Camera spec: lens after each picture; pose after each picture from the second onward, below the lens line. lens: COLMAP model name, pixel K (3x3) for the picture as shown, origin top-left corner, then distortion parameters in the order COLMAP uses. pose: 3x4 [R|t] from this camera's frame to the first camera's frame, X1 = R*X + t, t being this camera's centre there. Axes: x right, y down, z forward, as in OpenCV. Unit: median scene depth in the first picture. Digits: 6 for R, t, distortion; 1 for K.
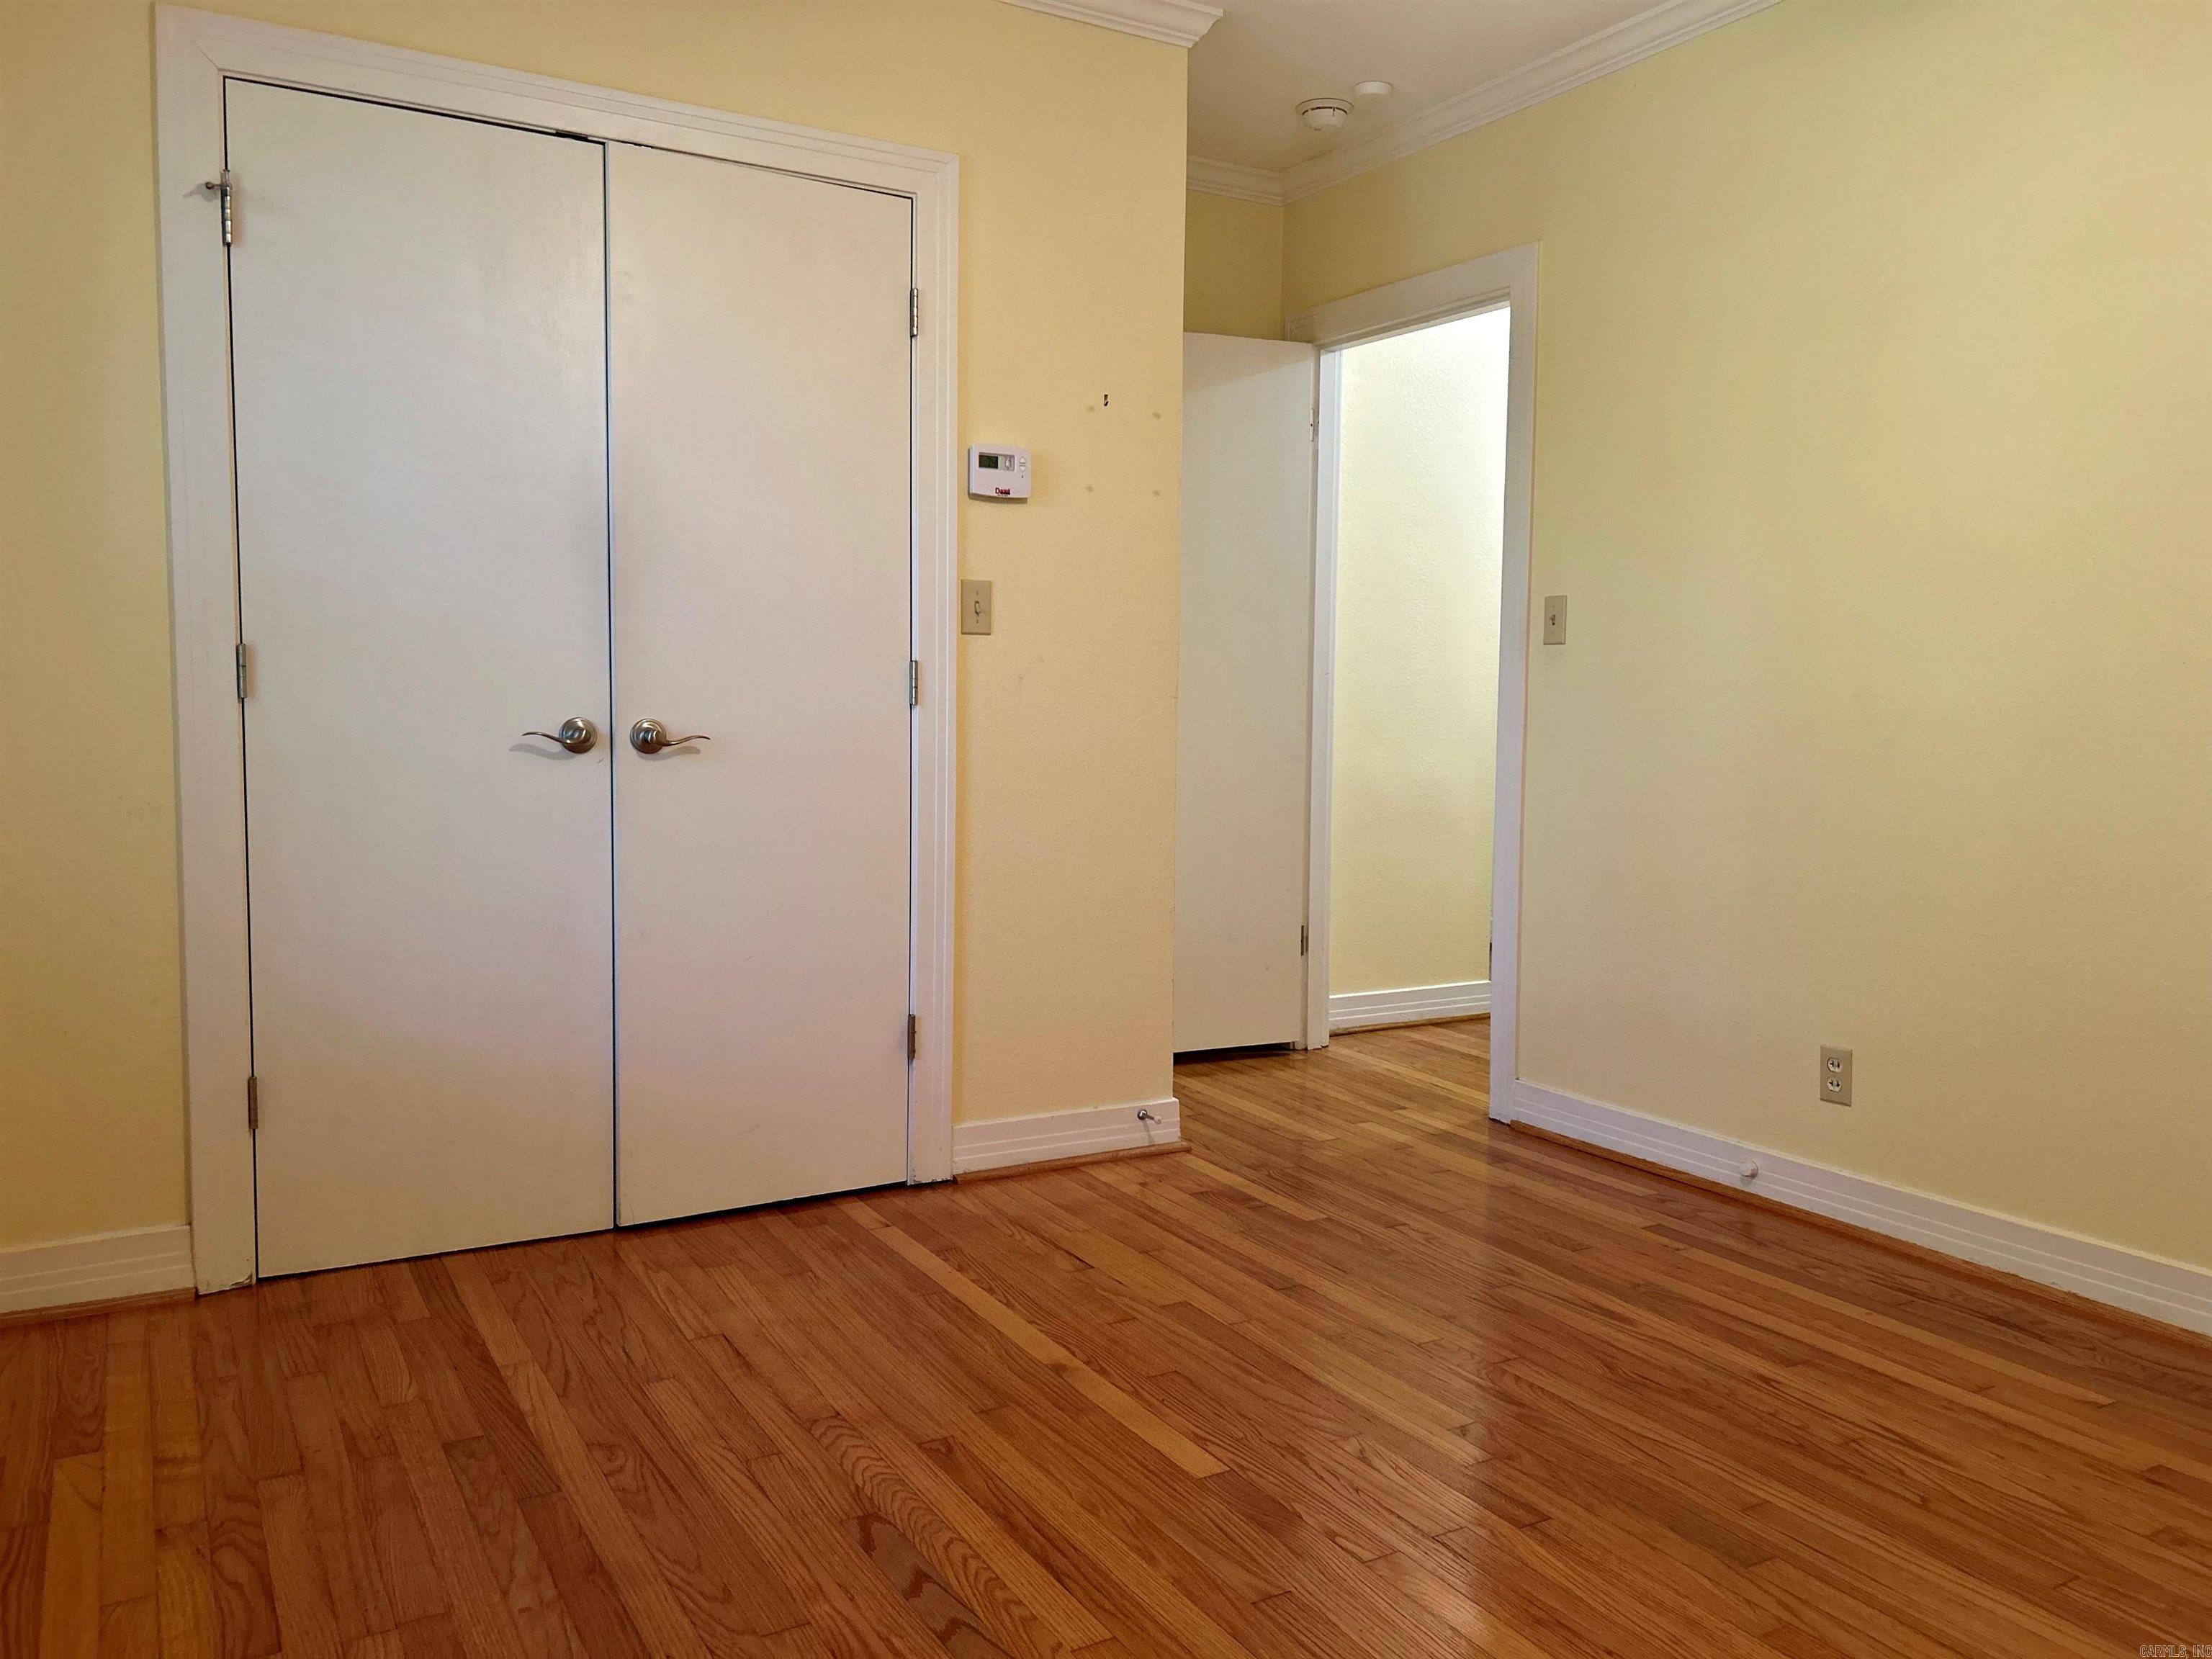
lens RADIAL K [[1674.9, 0, 1104.0], [0, 1674.9, 826.7], [0, 0, 1]] dist [0.029700, -0.008591]
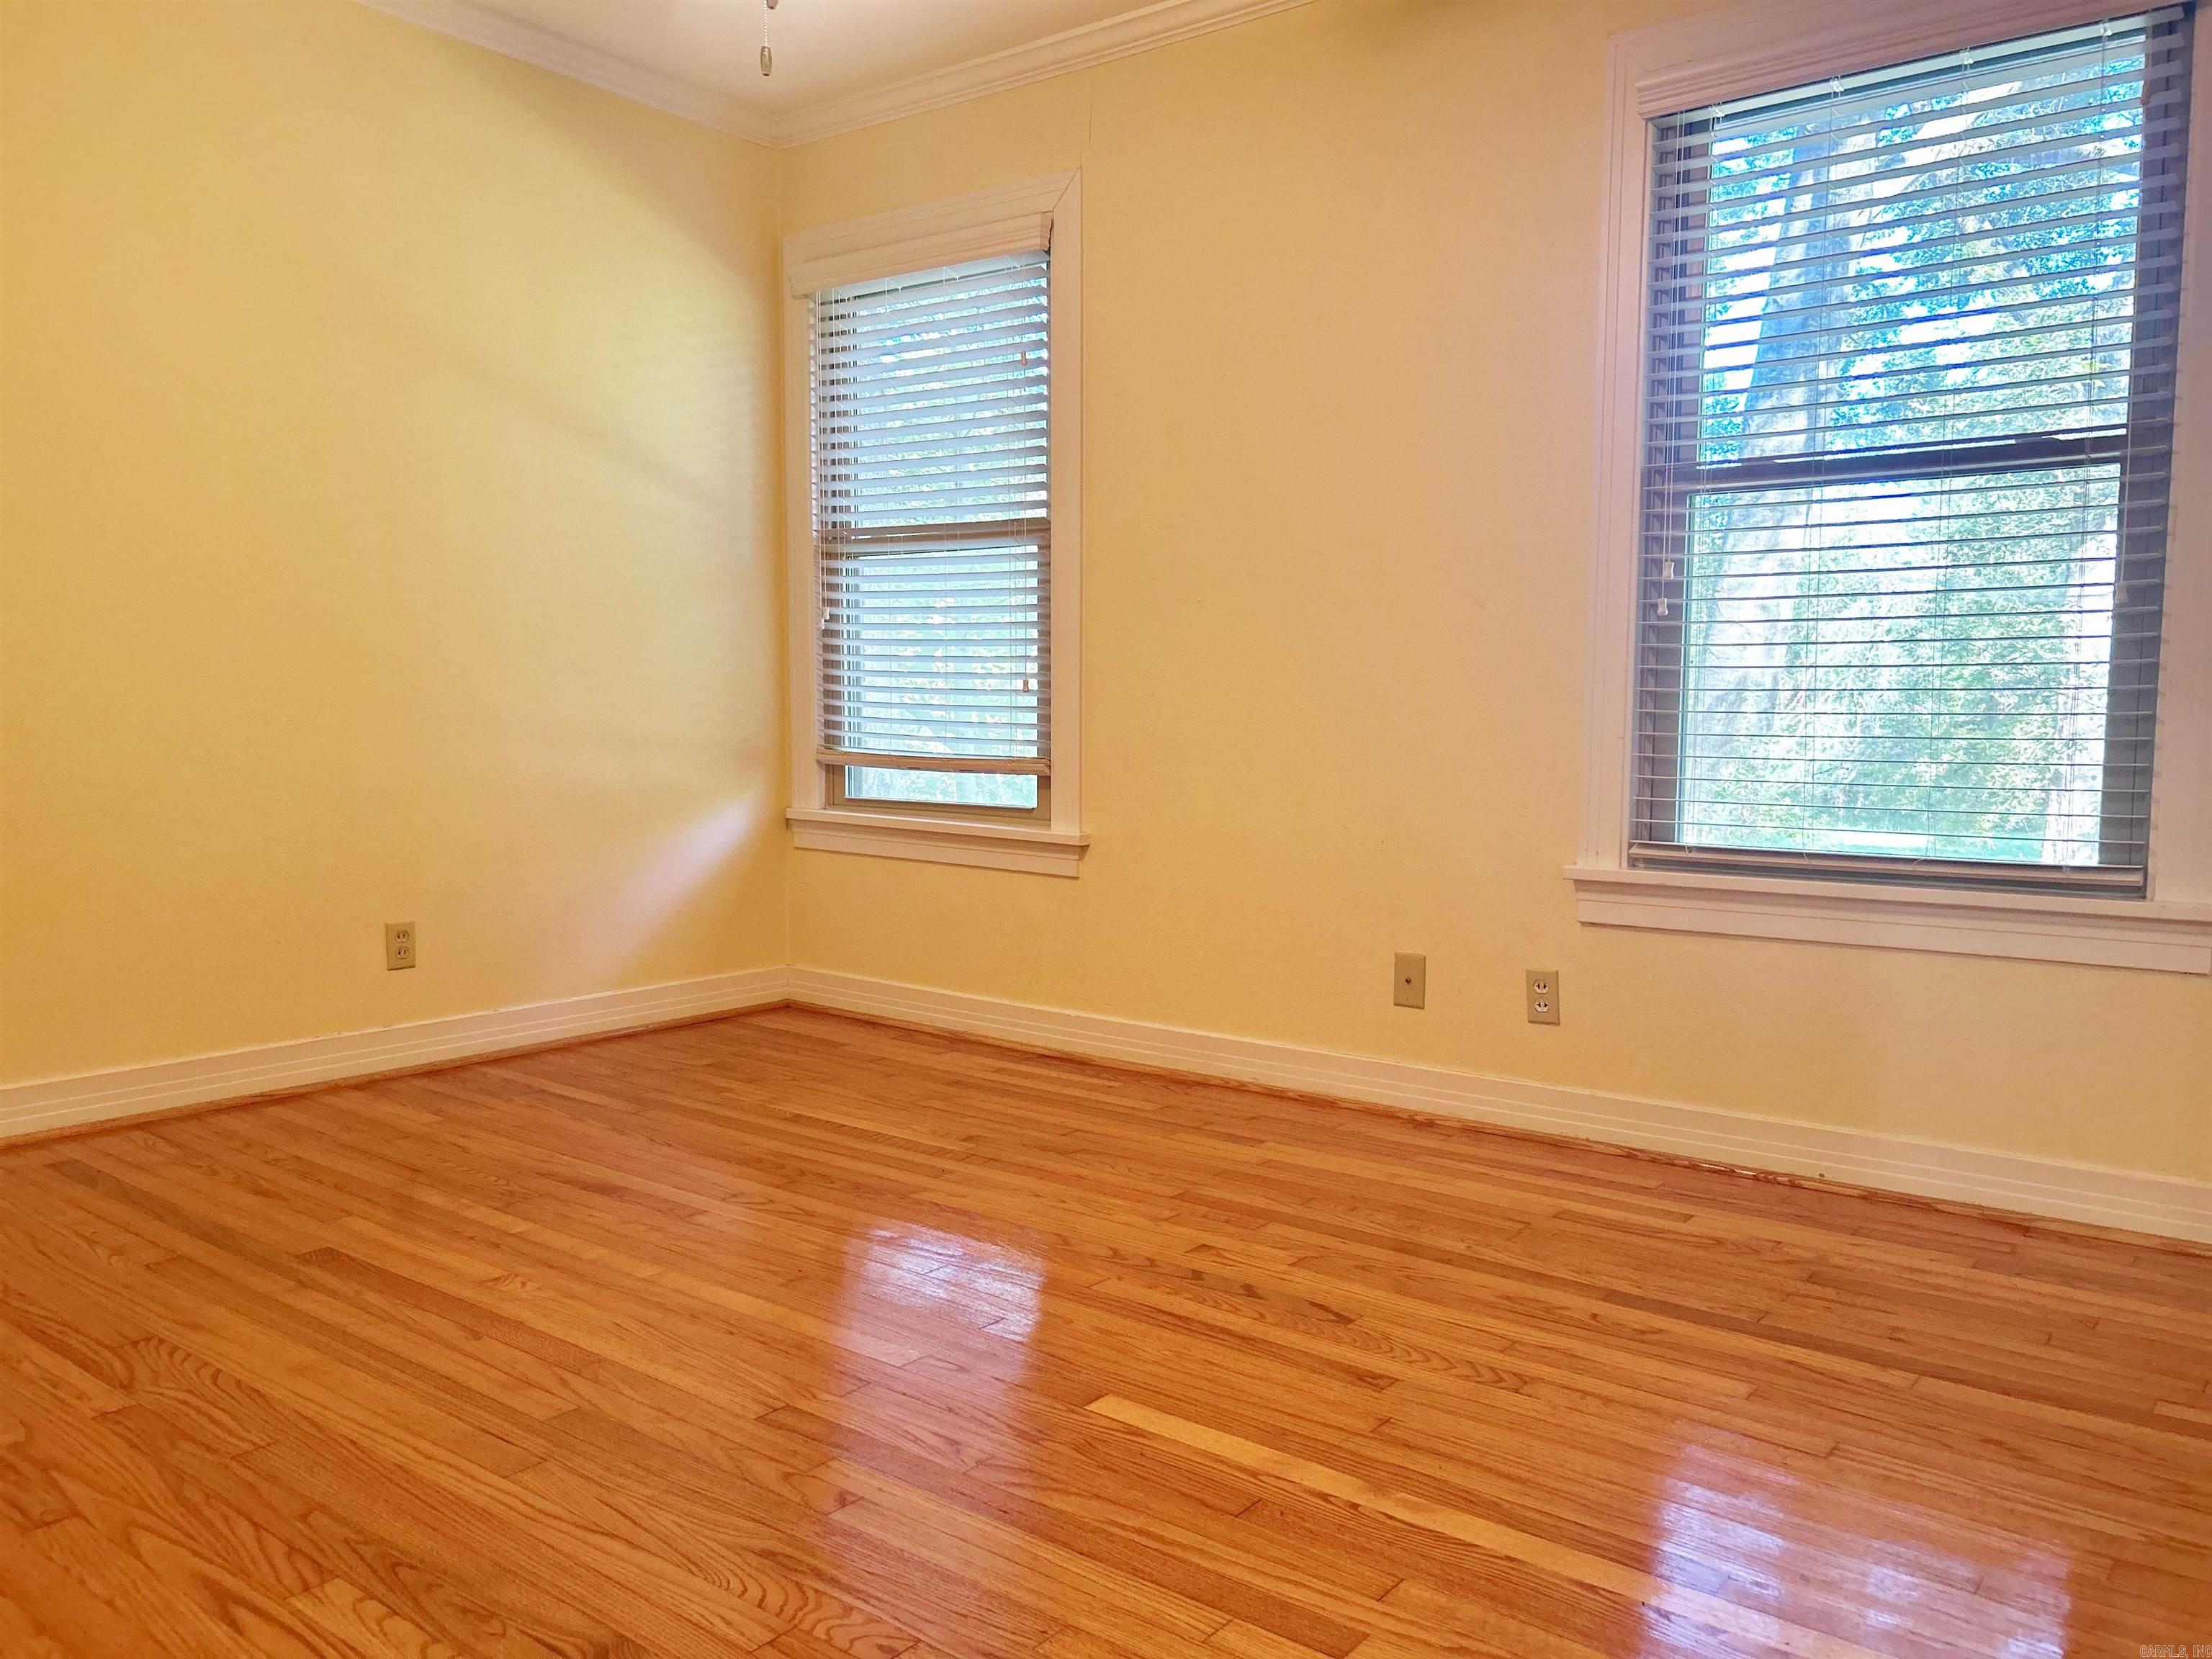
lens RADIAL K [[1674.9, 0, 1110.3], [0, 1674.9, 830.5], [0, 0, 1]] dist [0.029700, -0.008591]
pose [[-0.932040, 0.009418, -0.362234, 0.397969], [-0.044565, 0.989094, 0.140385, -0.076577], [0.359605, 0.146987, -0.921455, 1.810873]]
